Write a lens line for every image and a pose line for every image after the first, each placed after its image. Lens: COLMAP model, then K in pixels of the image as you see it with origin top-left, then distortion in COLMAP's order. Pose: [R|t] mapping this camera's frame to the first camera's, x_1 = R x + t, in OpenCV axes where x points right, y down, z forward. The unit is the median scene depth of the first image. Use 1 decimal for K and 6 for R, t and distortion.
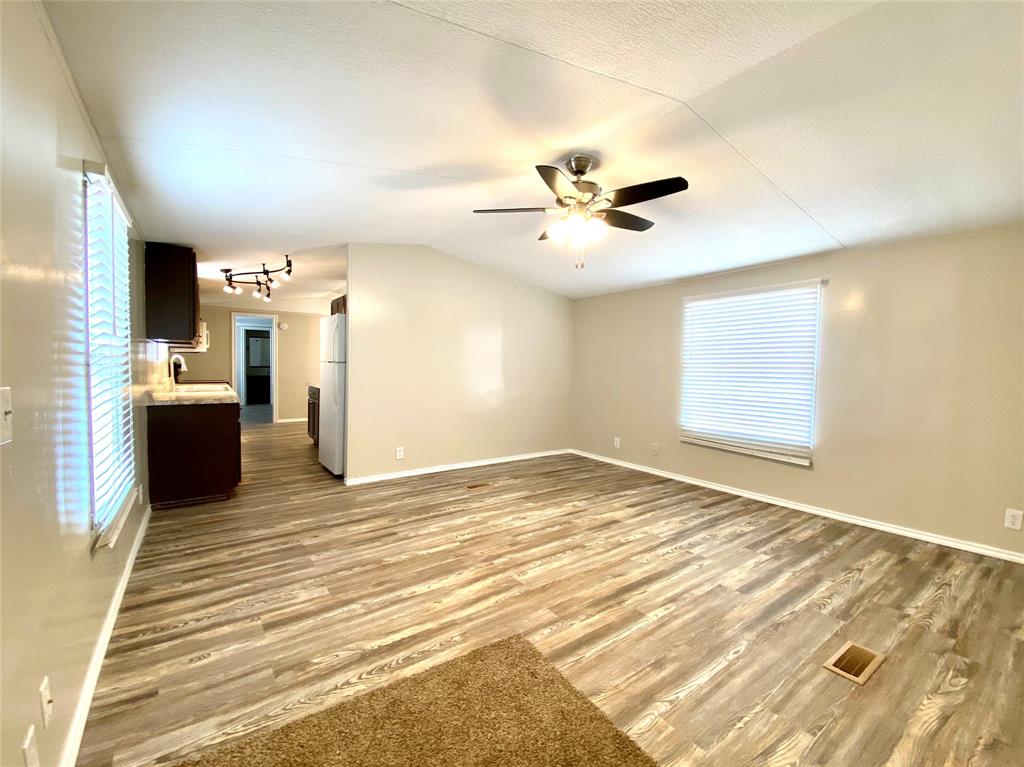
lens RADIAL K [[418.2, 0, 512.0], [0, 418.2, 379.2], [0, 0, 1]] dist [0.018405, -0.017738]
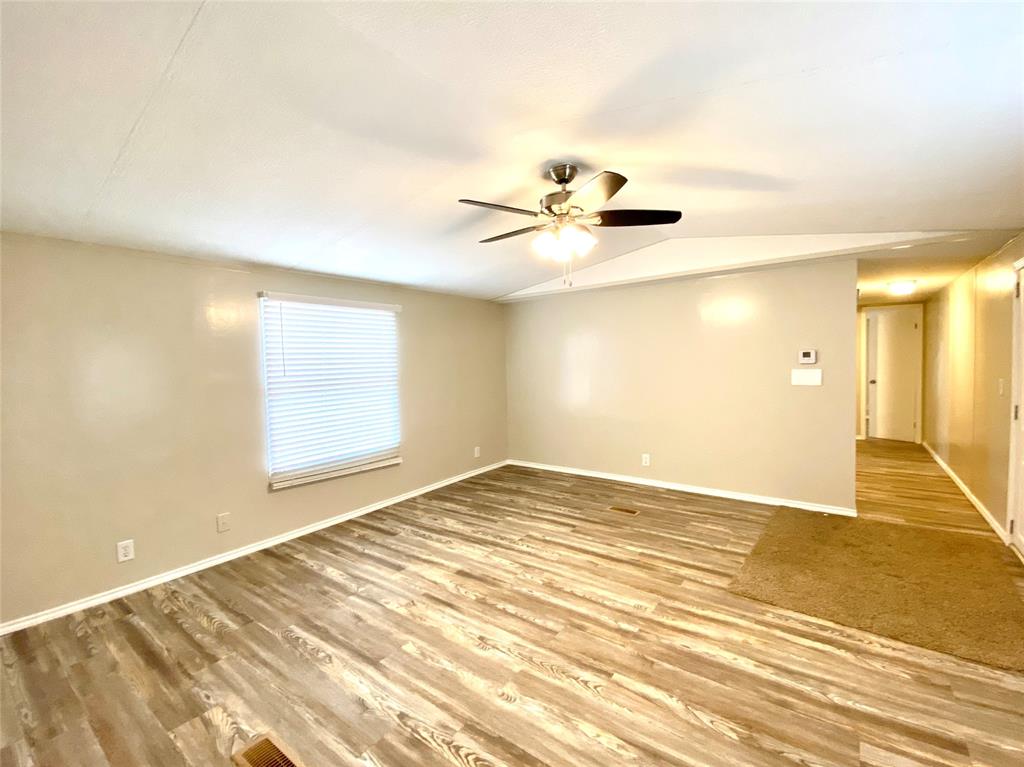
lens RADIAL K [[442.7, 0, 512.0], [0, 442.7, 383.5], [0, 0, 1]] dist [0.018391, -0.017649]
pose [[-0.293707, -0.061861, 0.953892, -0.743911], [0.056203, 0.995060, 0.081836, -0.128592], [-0.954242, 0.077648, -0.288779, 1.384385]]
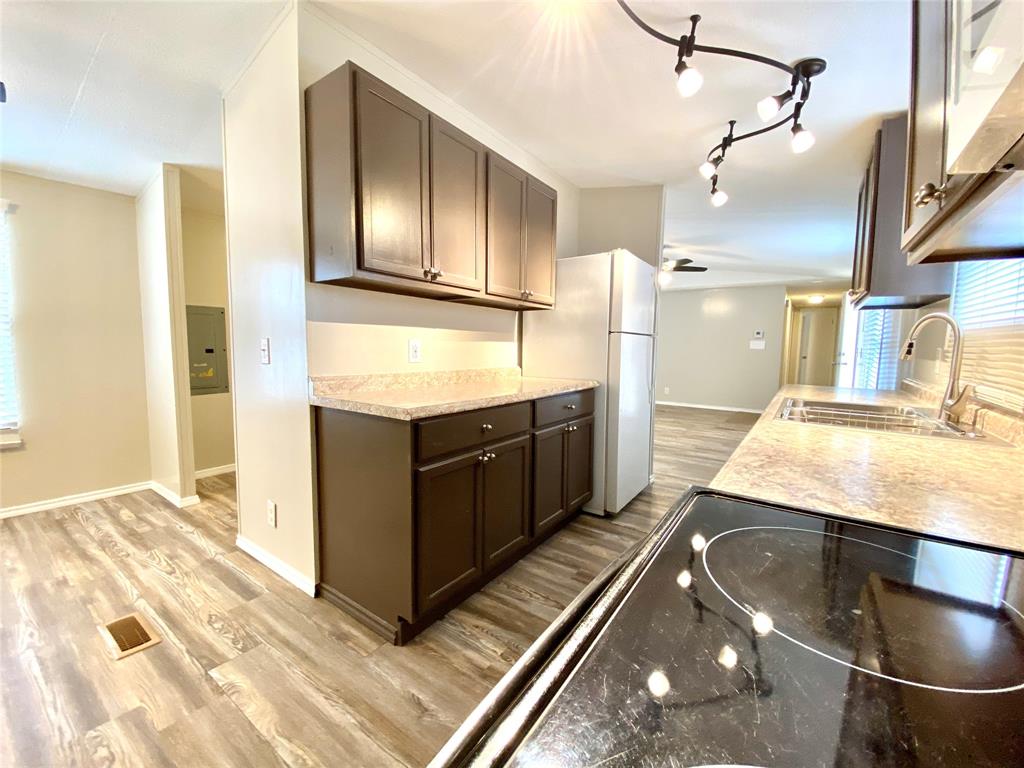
lens RADIAL K [[418.2, 0, 512.0], [0, 418.2, 379.7], [0, 0, 1]] dist [0.018405, -0.017738]
pose [[-0.321057, -0.112490, 0.940355, -1.665872], [0.010645, 0.992429, 0.122353, -0.098542], [-0.947000, 0.049293, -0.317429, 2.372028]]
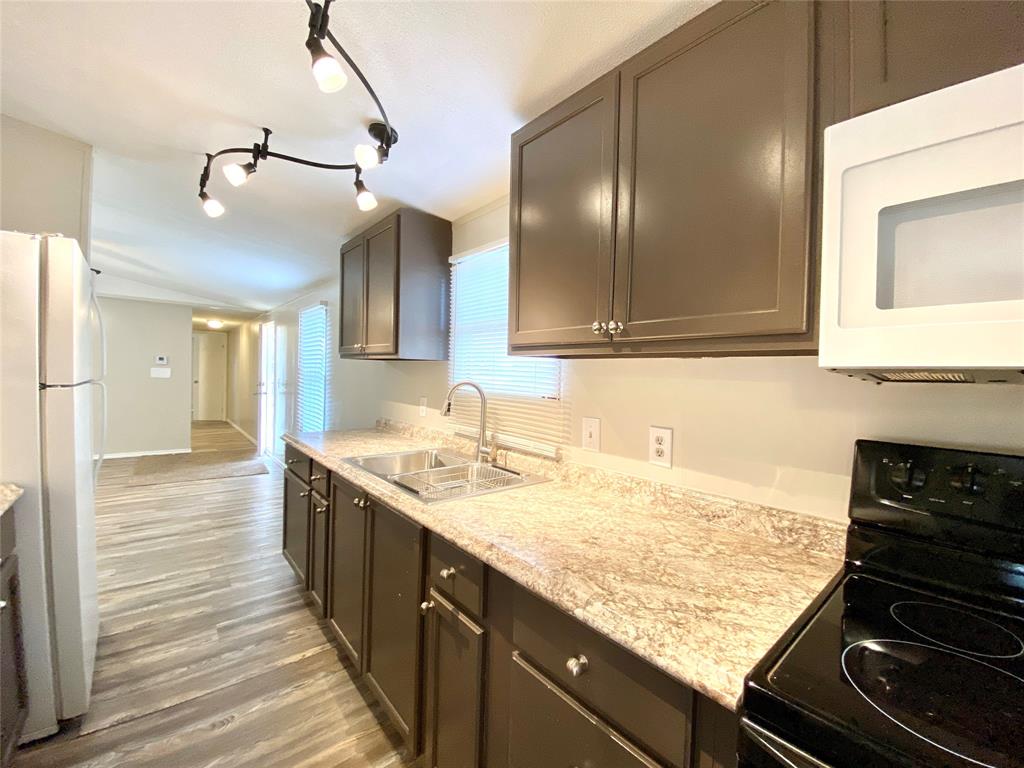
lens RADIAL K [[418.2, 0, 512.0], [0, 418.2, 379.7], [0, 0, 1]] dist [0.018405, -0.017738]
pose [[-0.996553, -0.052085, -0.064563, -1.351674], [-0.055368, 0.997206, 0.050152, -0.153105], [0.061770, 0.053554, -0.996653, 2.384706]]
